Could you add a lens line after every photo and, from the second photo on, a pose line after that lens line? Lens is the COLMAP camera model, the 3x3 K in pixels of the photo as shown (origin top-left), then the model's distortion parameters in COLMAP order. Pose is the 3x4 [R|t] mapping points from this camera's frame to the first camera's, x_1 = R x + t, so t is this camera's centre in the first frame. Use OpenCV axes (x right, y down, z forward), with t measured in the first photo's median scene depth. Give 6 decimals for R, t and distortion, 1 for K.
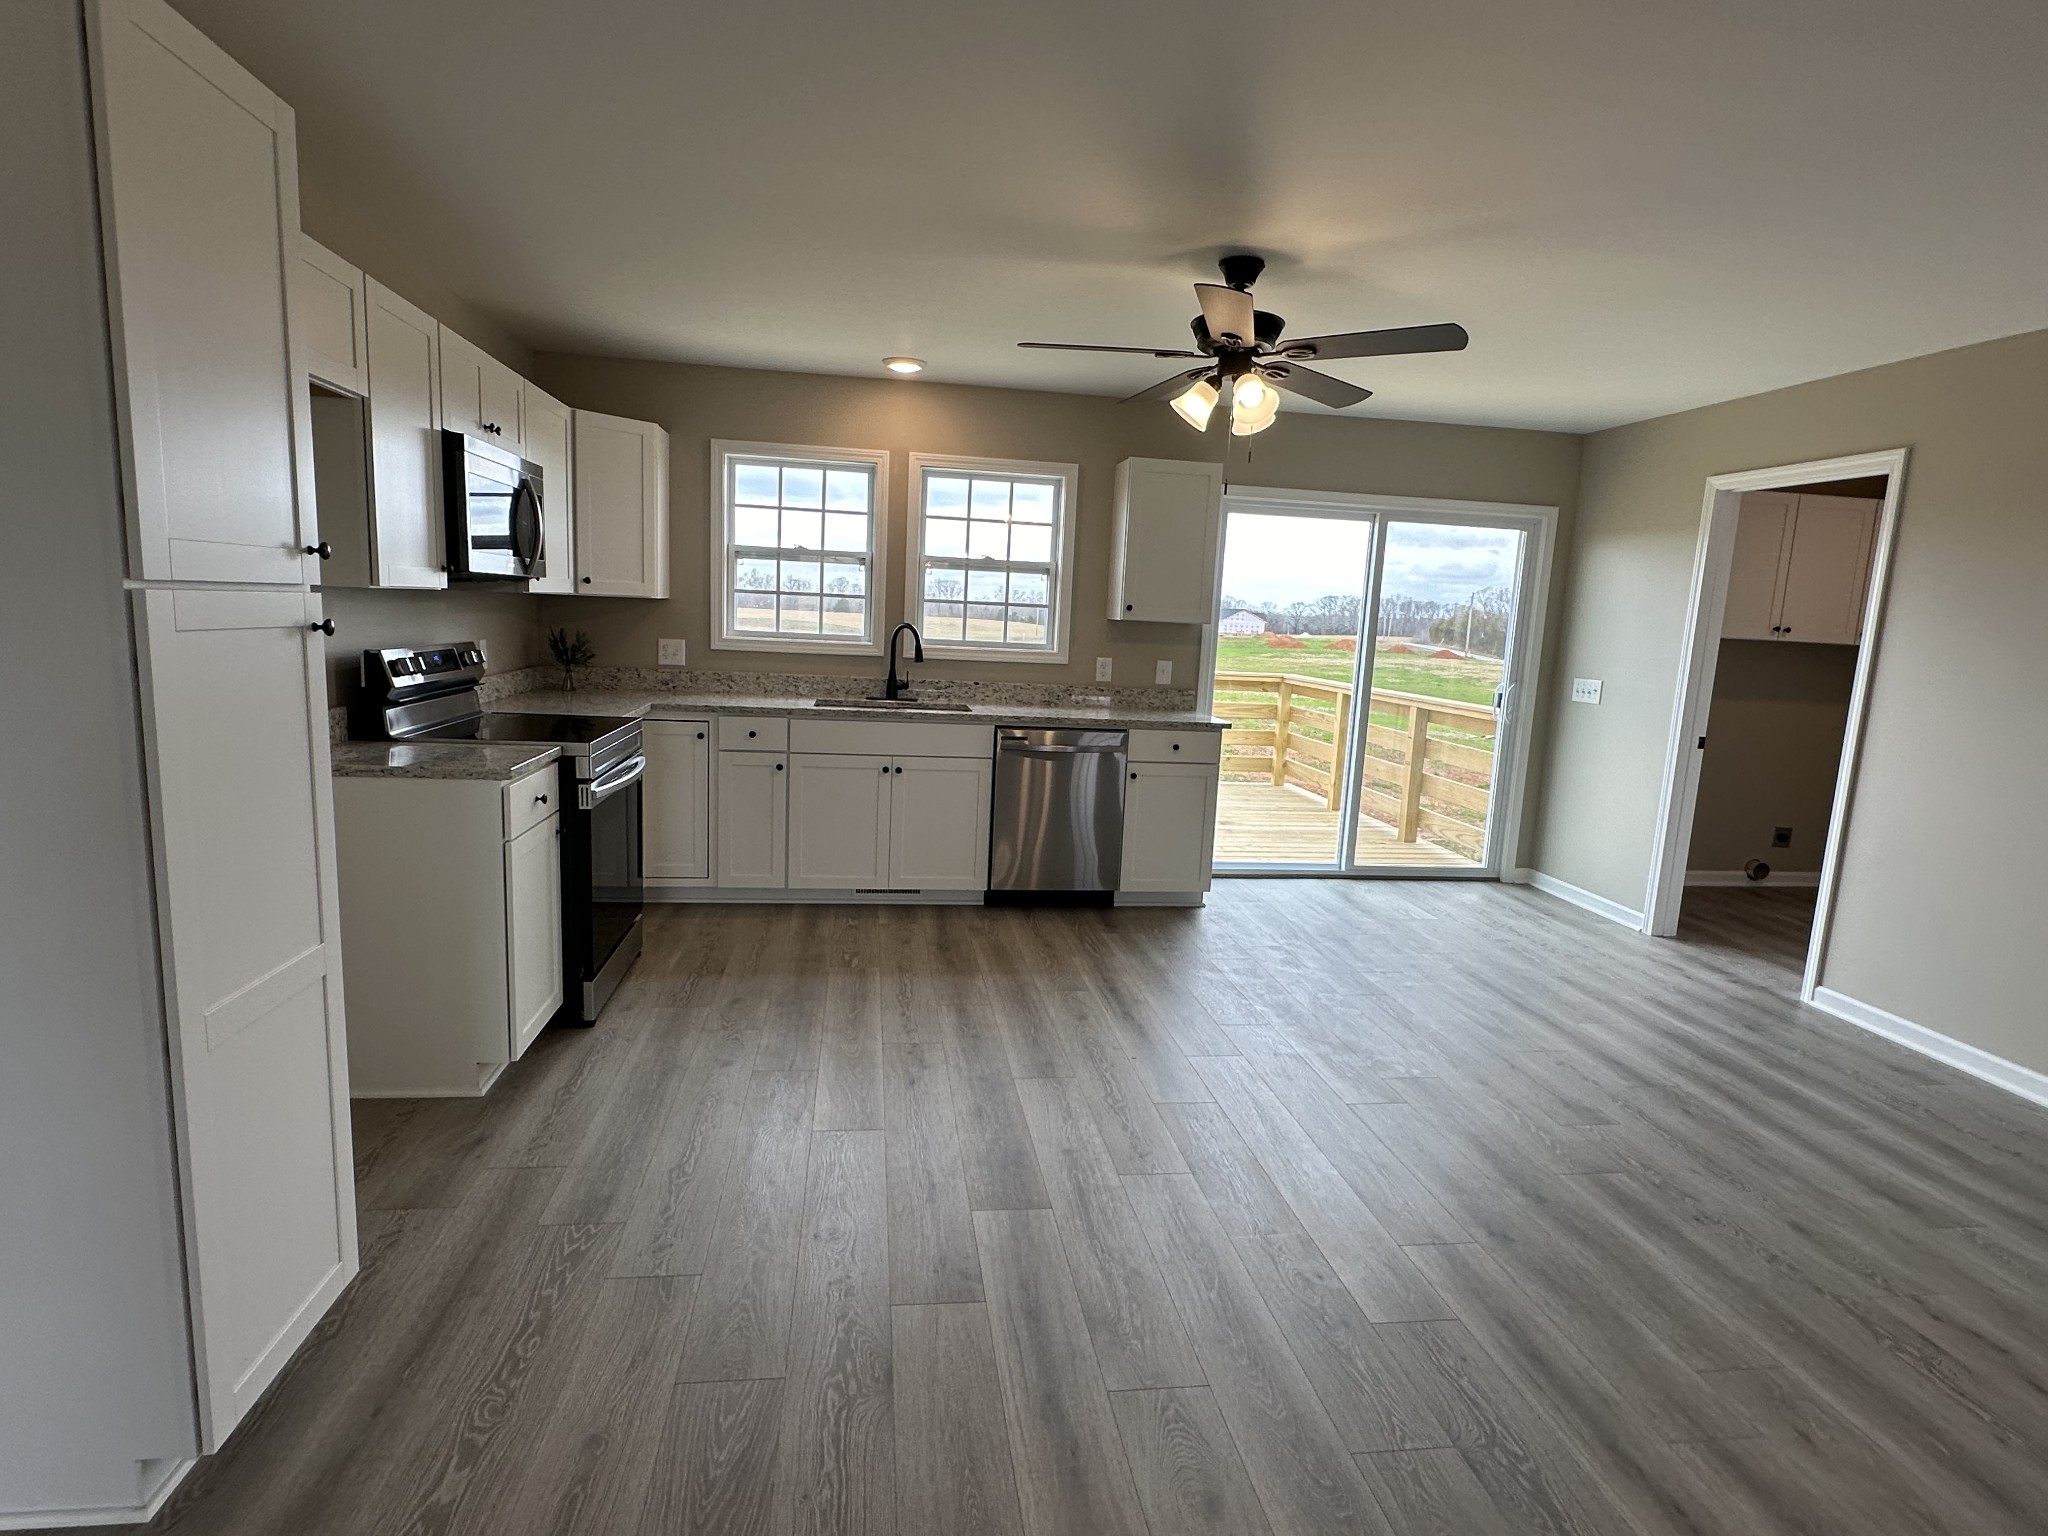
lens RADIAL K [[1060.6, 0, 1020.3], [0, 1060.6, 770.1], [0, 0, 1]] dist [-0.004627, -0.000043]
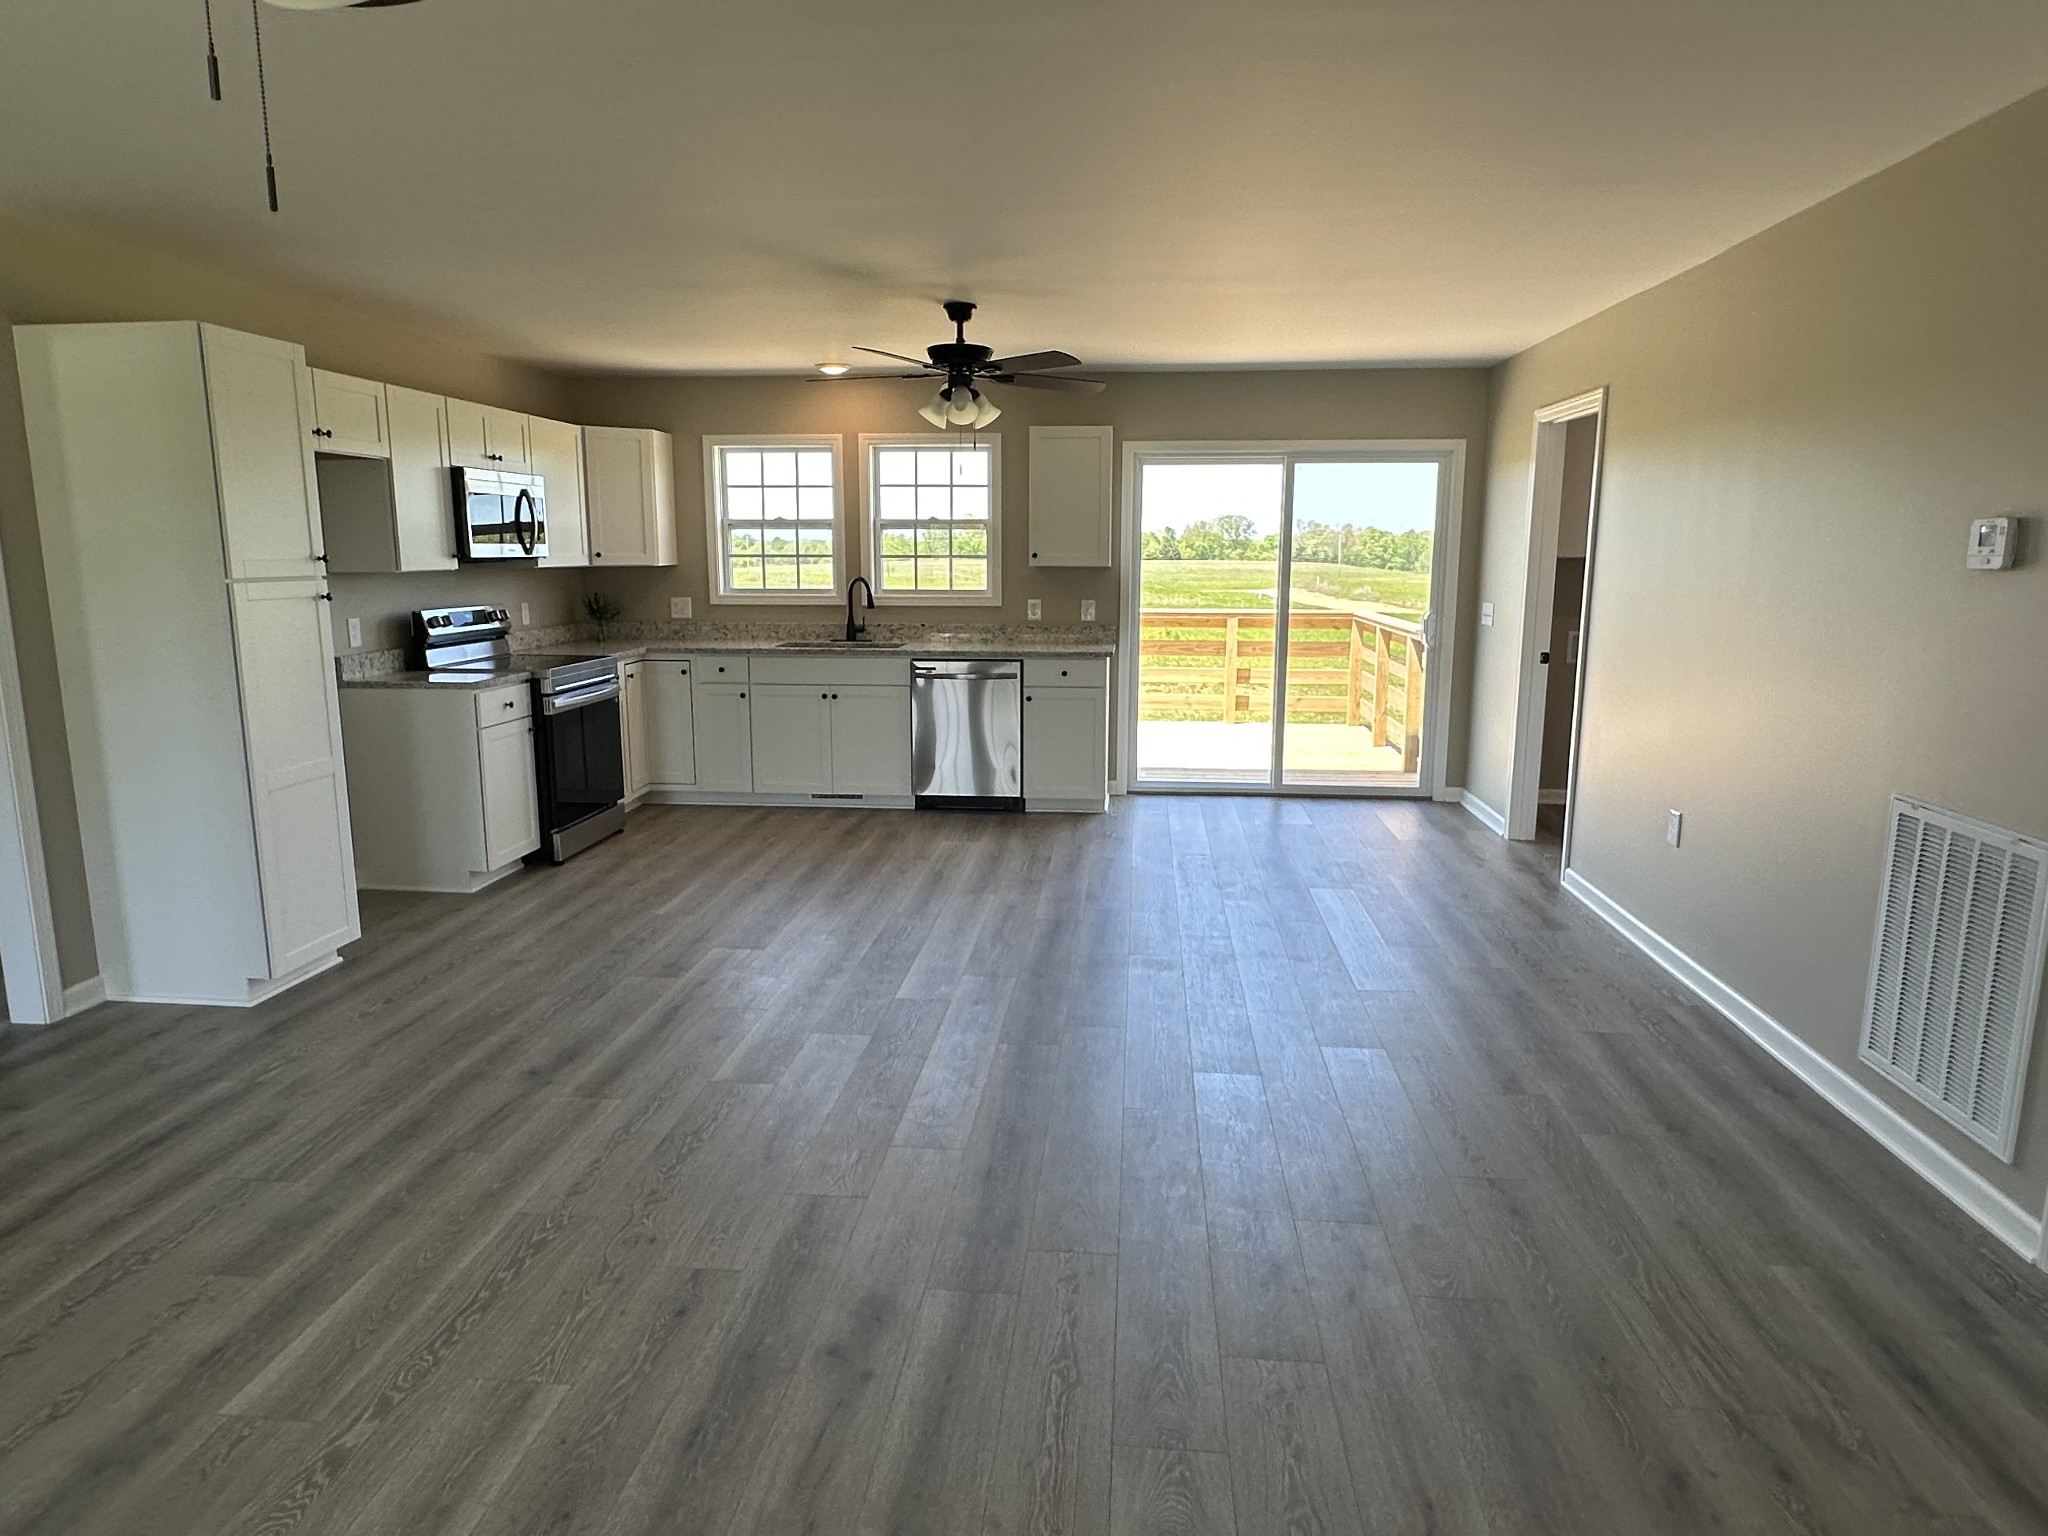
lens RADIAL K [[1260.8, 0, 1010.9], [0, 1260.8, 766.6], [0, 0, 1]] dist [-0.003323, 0.000612]
pose [[0.969830, -0.005102, -0.243729, 0.433192], [0.009200, 0.999835, 0.015679, 0.059250], [0.243609, -0.017449, 0.969717, -0.368783]]
